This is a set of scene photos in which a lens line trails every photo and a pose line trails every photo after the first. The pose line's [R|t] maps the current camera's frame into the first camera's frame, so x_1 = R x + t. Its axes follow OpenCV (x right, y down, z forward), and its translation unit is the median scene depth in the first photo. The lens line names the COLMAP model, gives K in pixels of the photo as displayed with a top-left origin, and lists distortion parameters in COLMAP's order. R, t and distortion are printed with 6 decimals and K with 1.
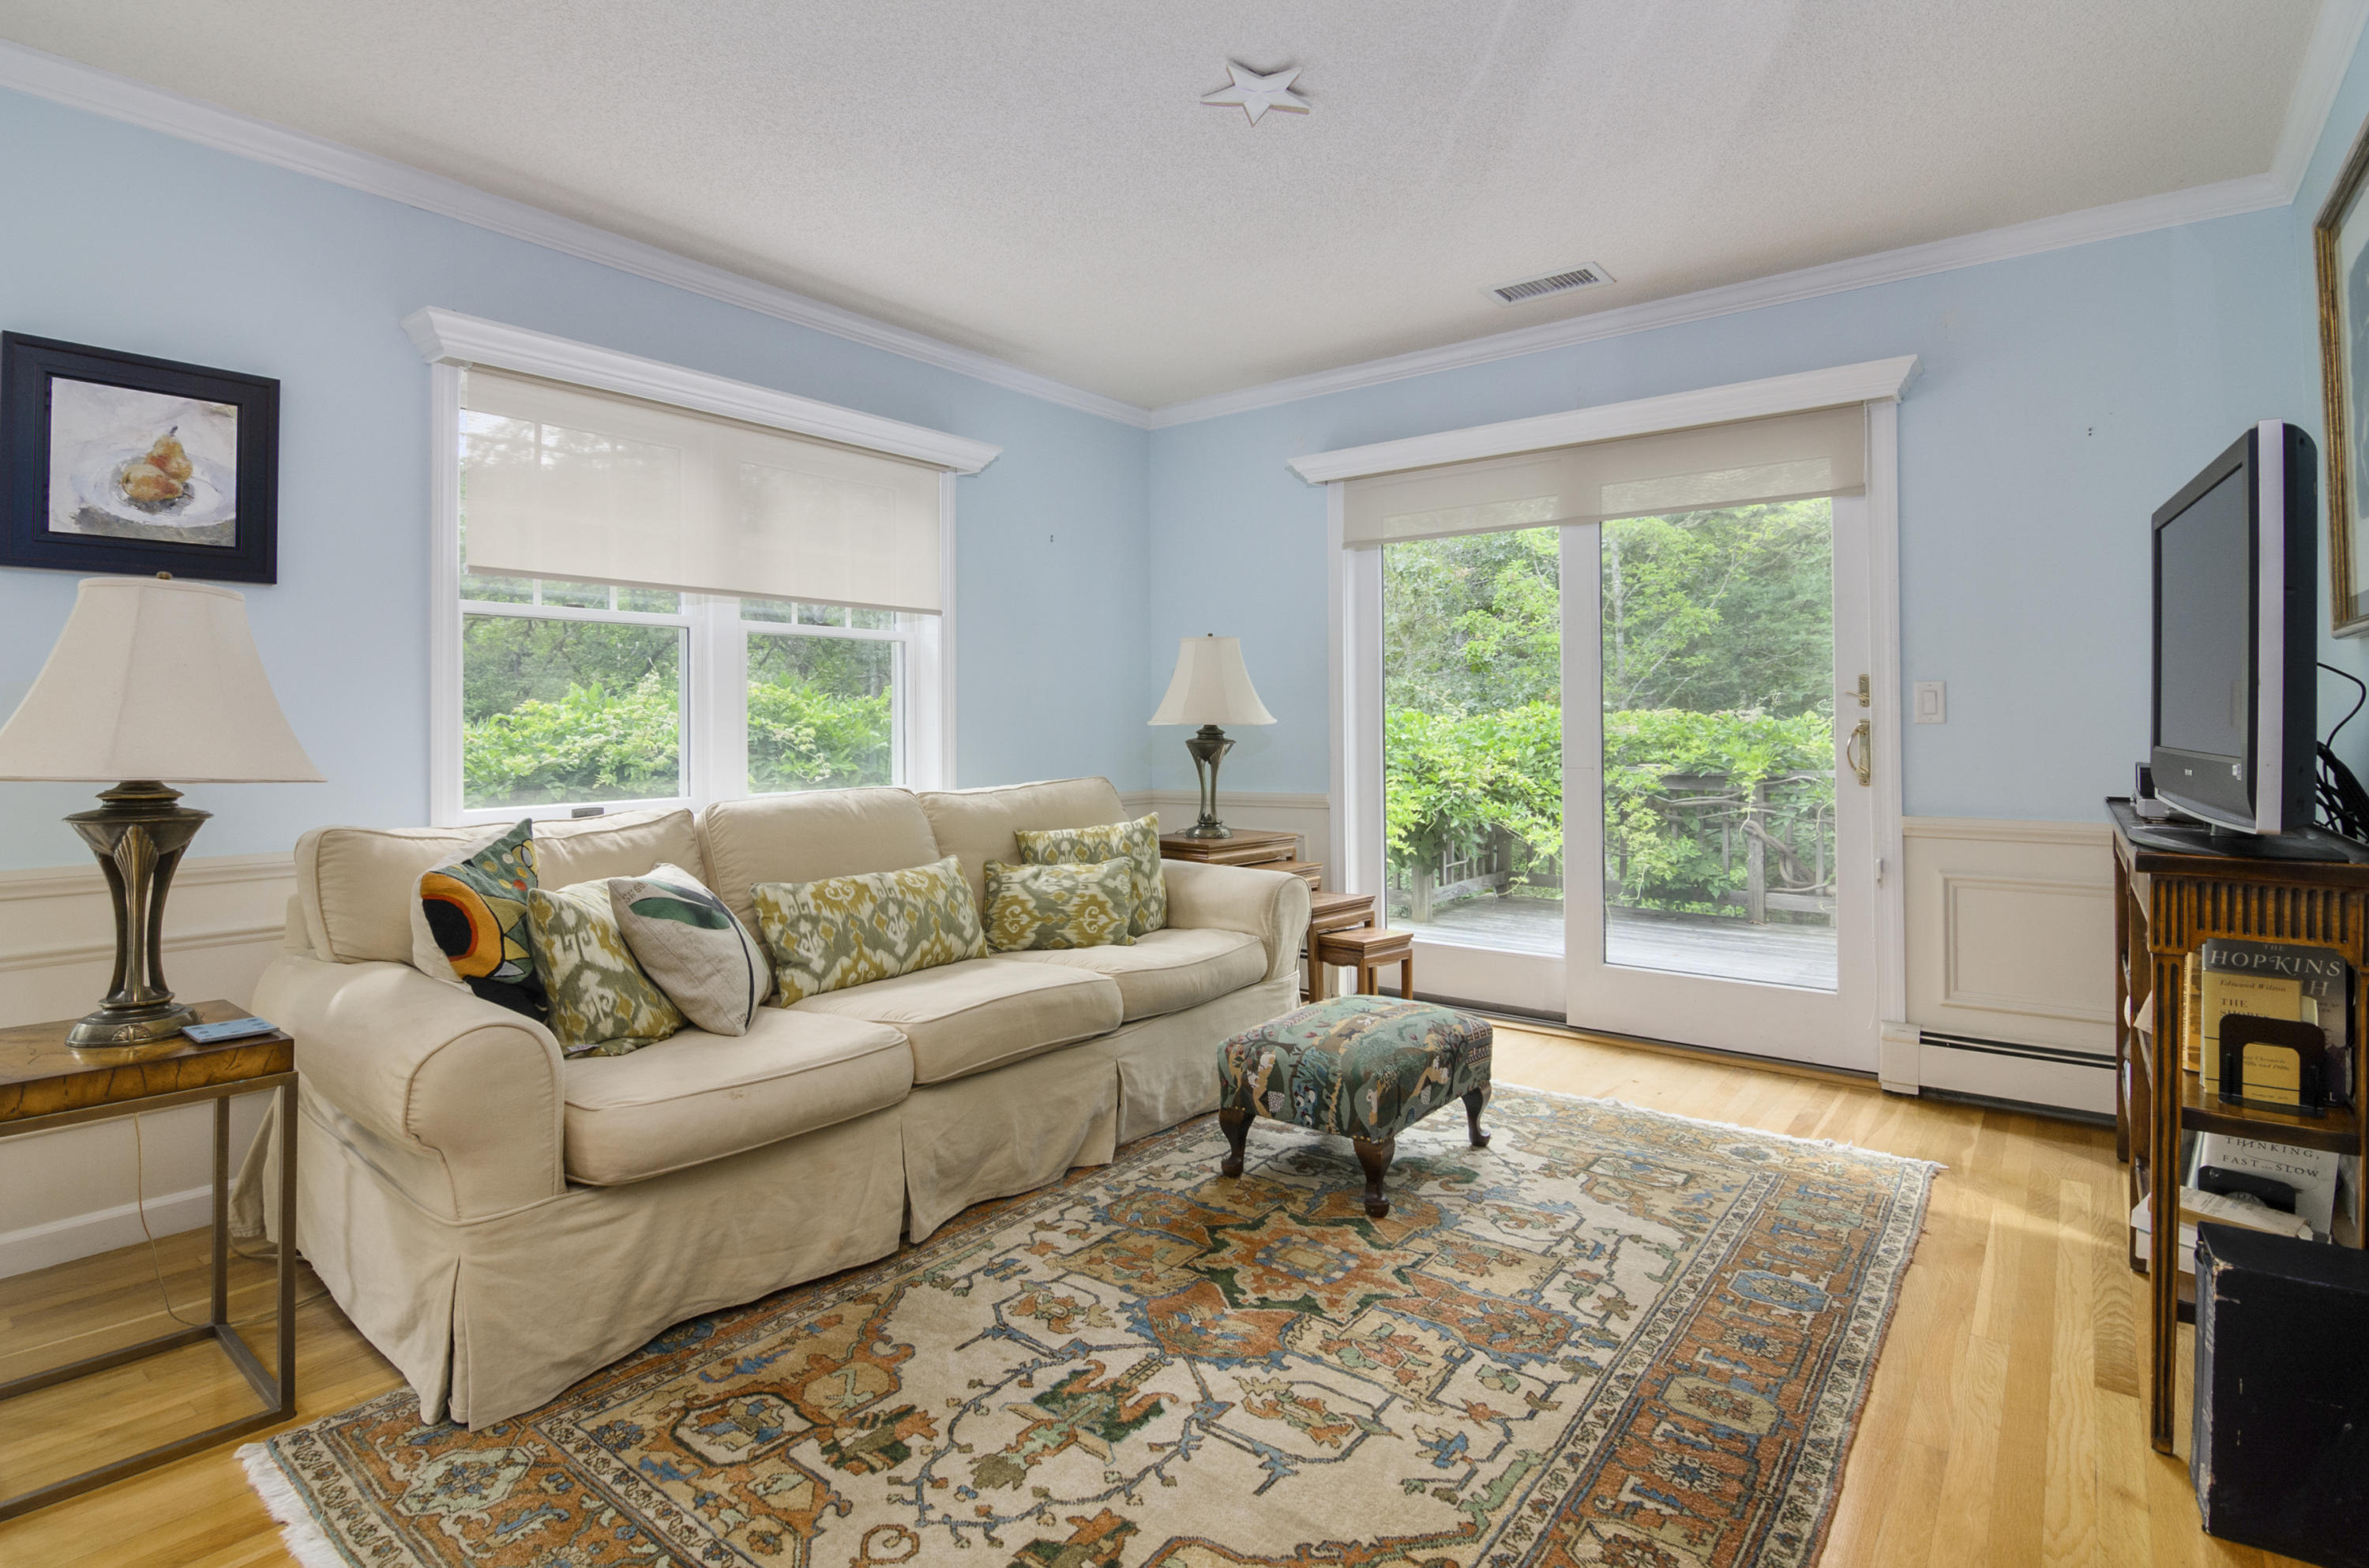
lens RADIAL K [[1165.6, 0, 1168.6], [0, 1165.6, 701.3], [0, 0, 1]] dist [0.001641, -0.017101]
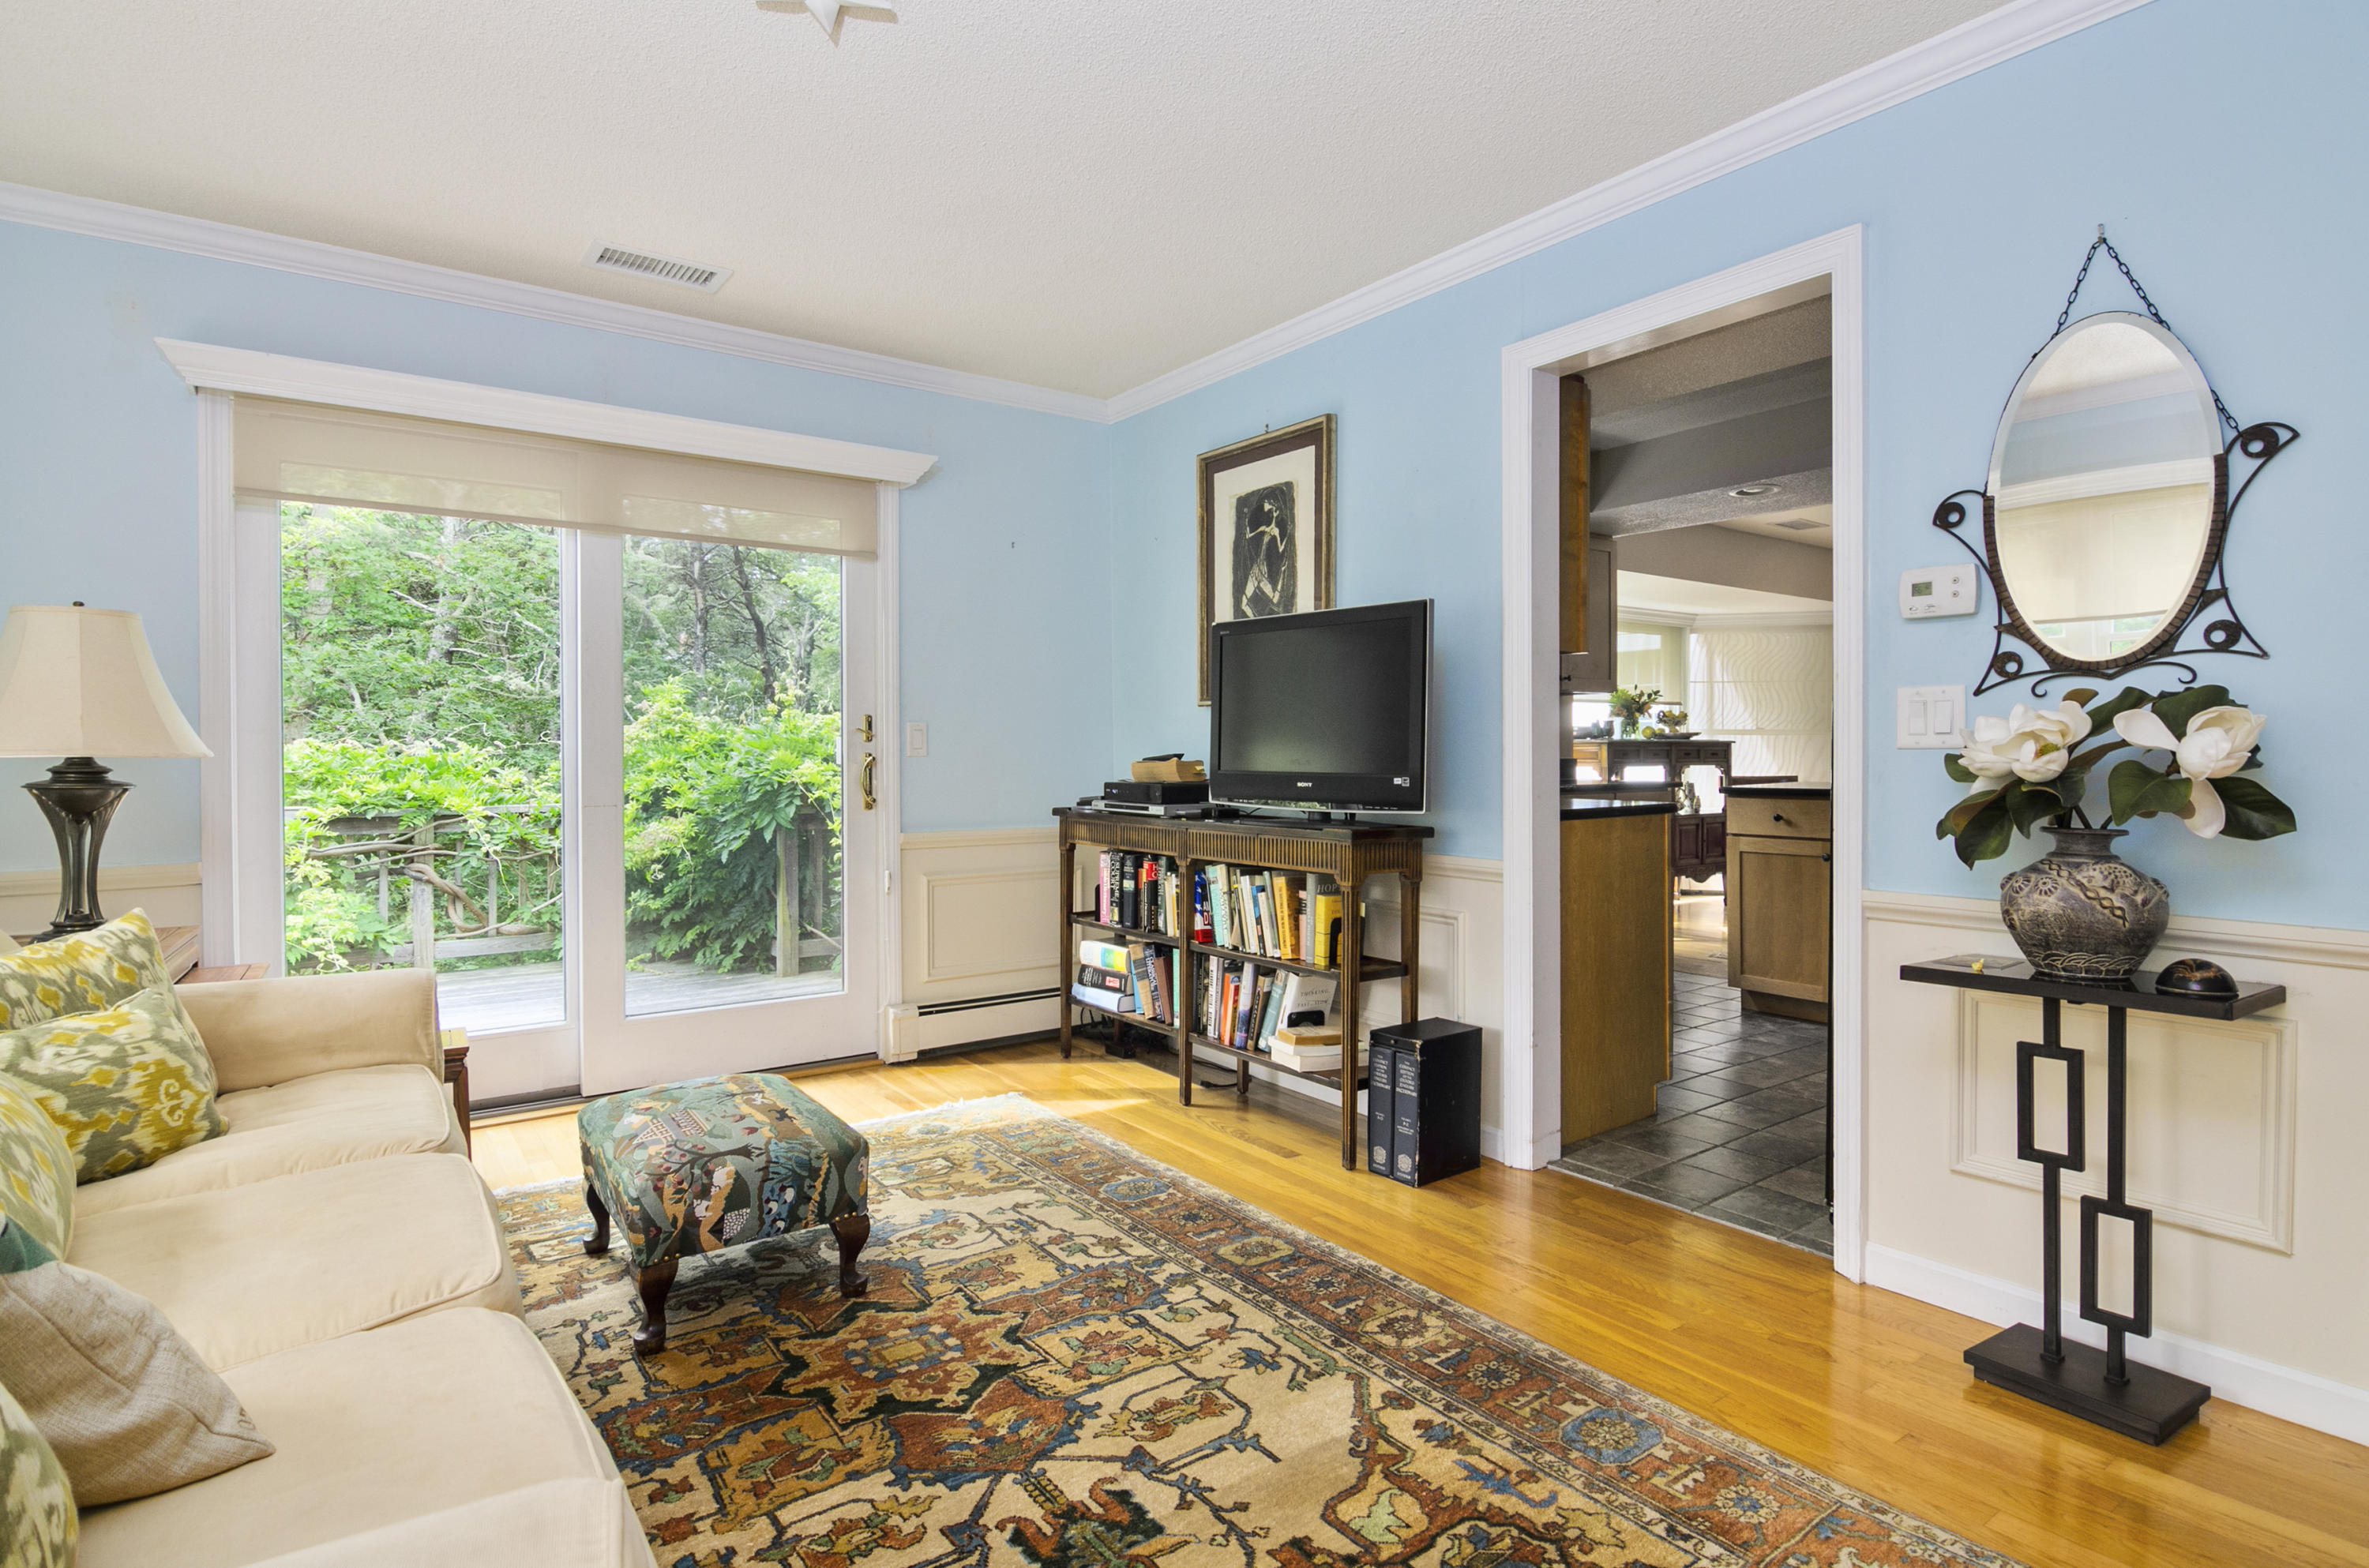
lens RADIAL K [[1205.6, 0, 1187.3], [0, 1205.6, 758.8], [0, 0, 1]] dist [-0.013737, -0.000937]
pose [[0.270081, -0.001374, 0.962837, -0.759764], [-0.017995, 0.999817, 0.006475, 0.013026], [-0.962669, -0.019075, 0.270007, 0.583424]]
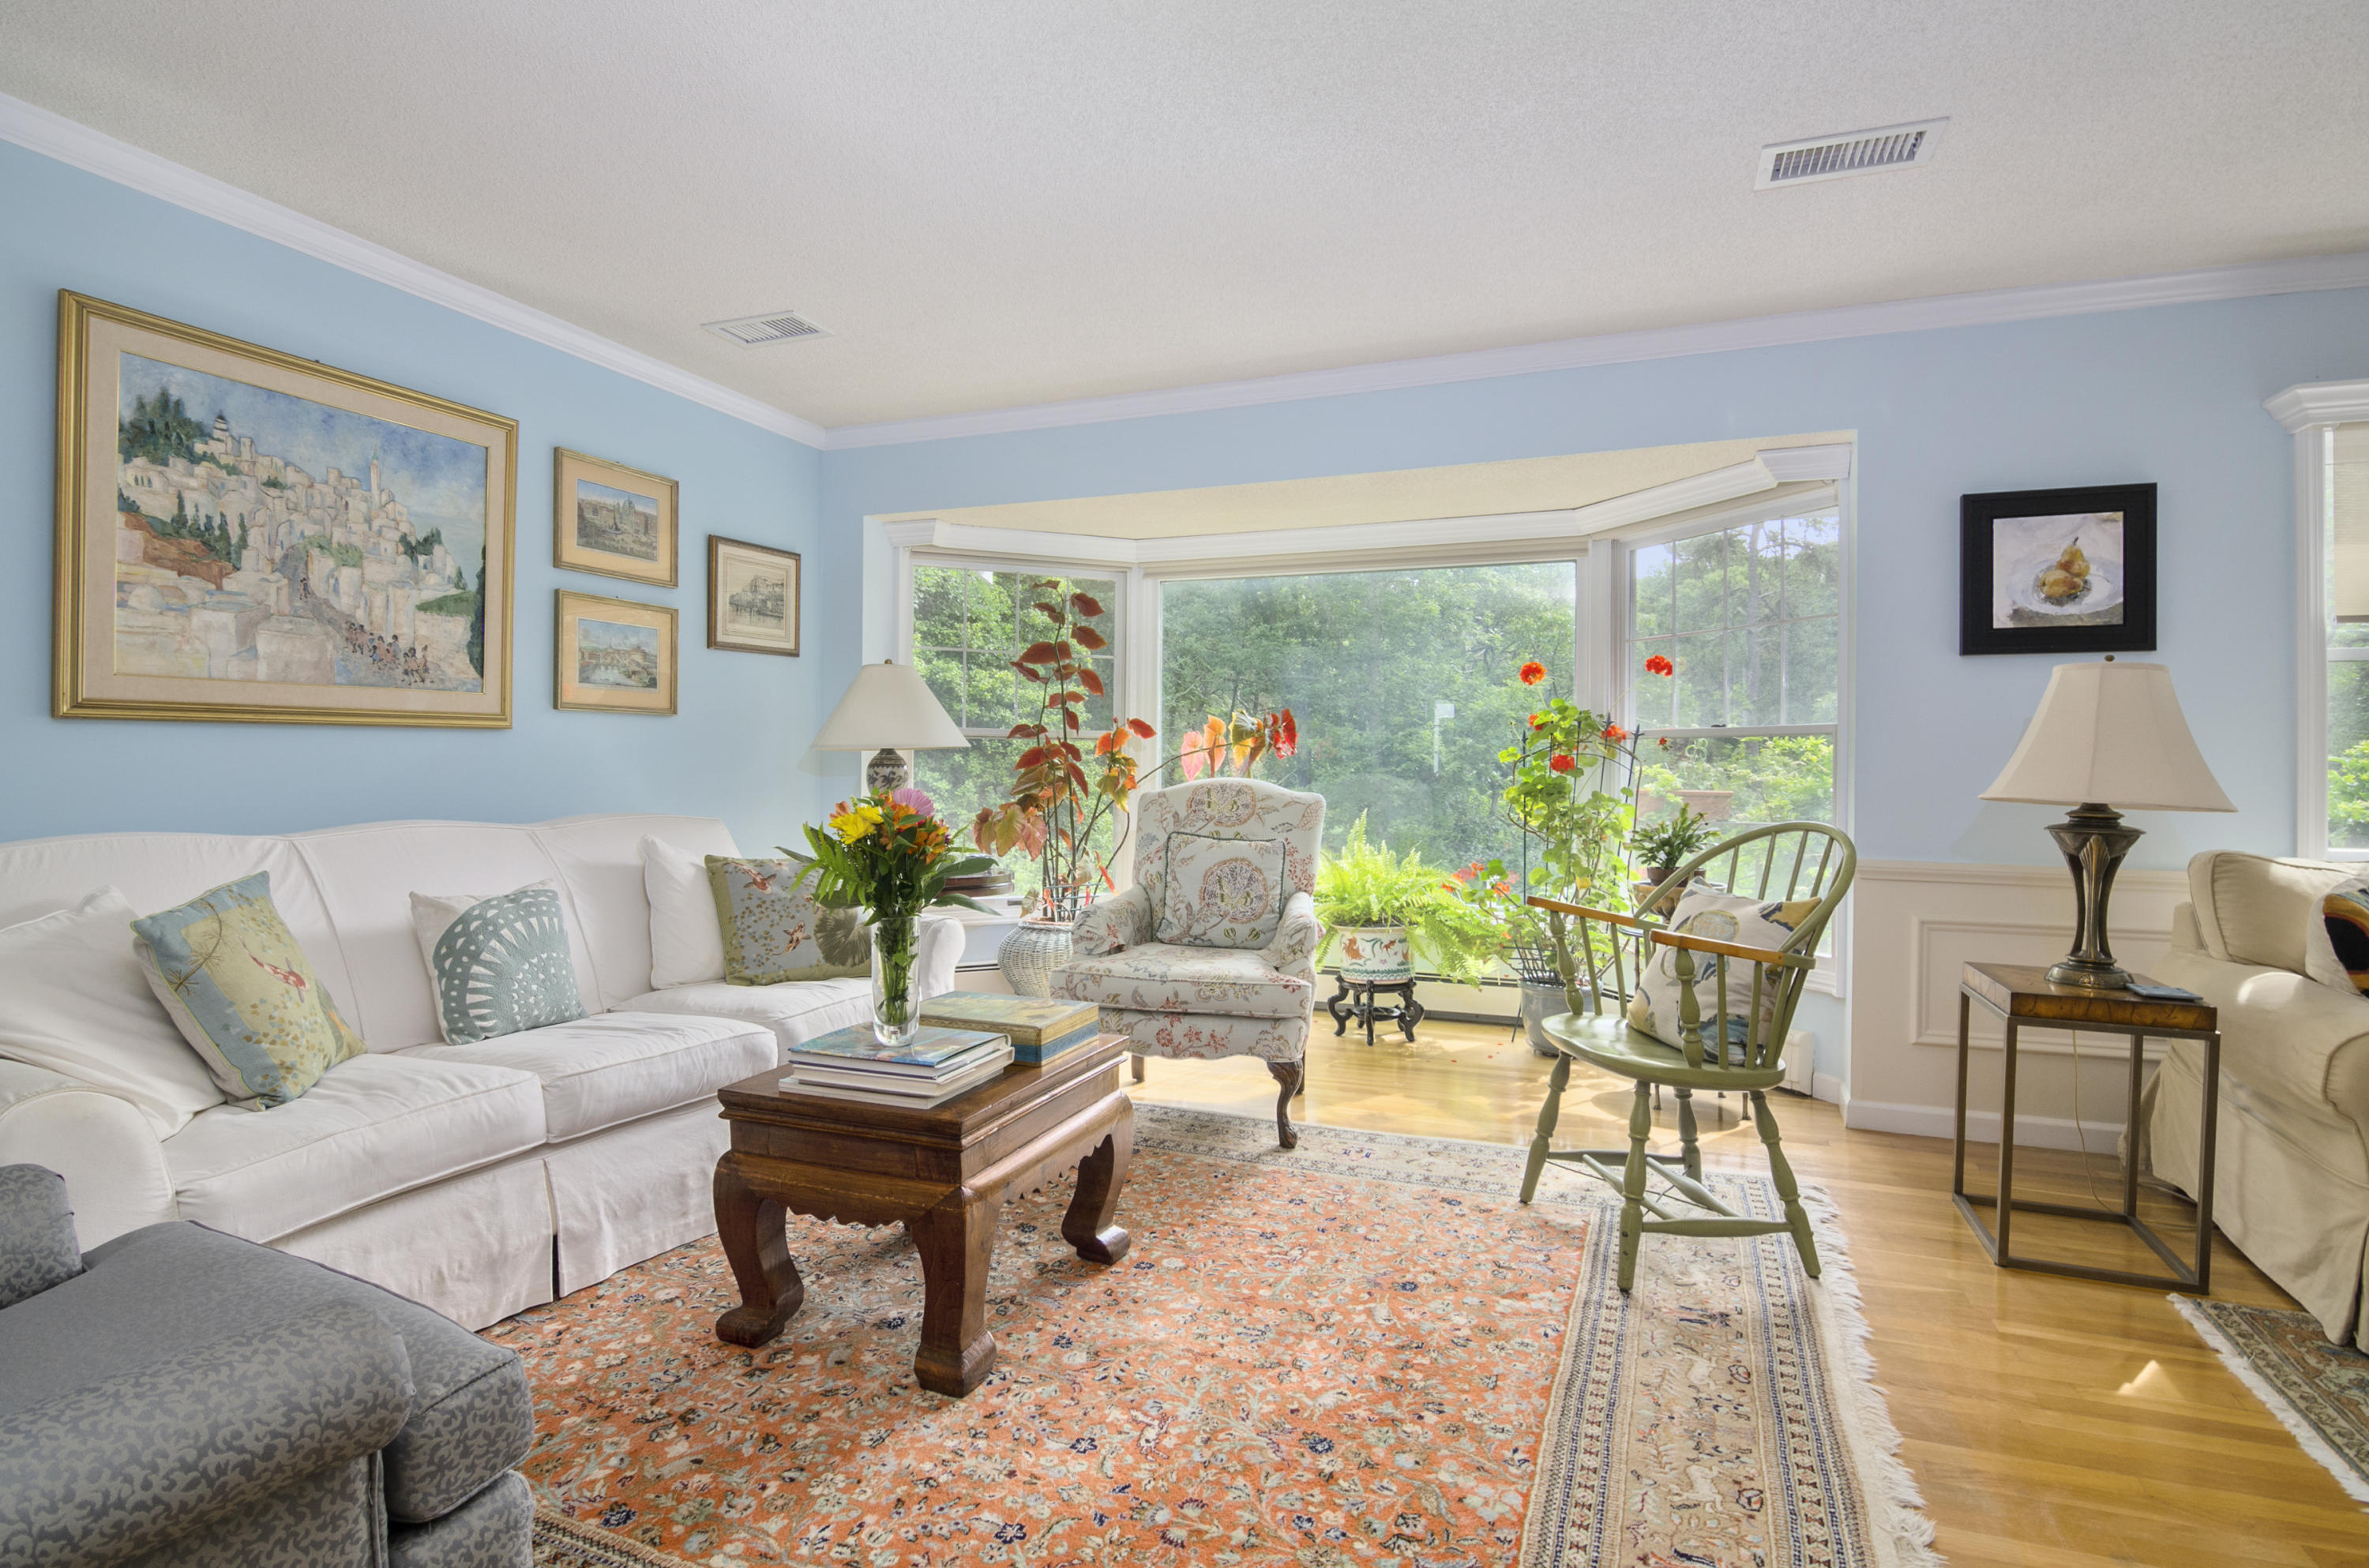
lens RADIAL K [[1168.6, 0, 1171.5], [0, 1168.6, 762.2], [0, 0, 1]] dist [-0.026176, -0.001980]
pose [[0.281613, 0.006906, -0.959503, 0.116424], [0.008502, 0.999917, 0.009692, -0.004843], [0.959490, -0.010887, 0.281531, -0.404613]]
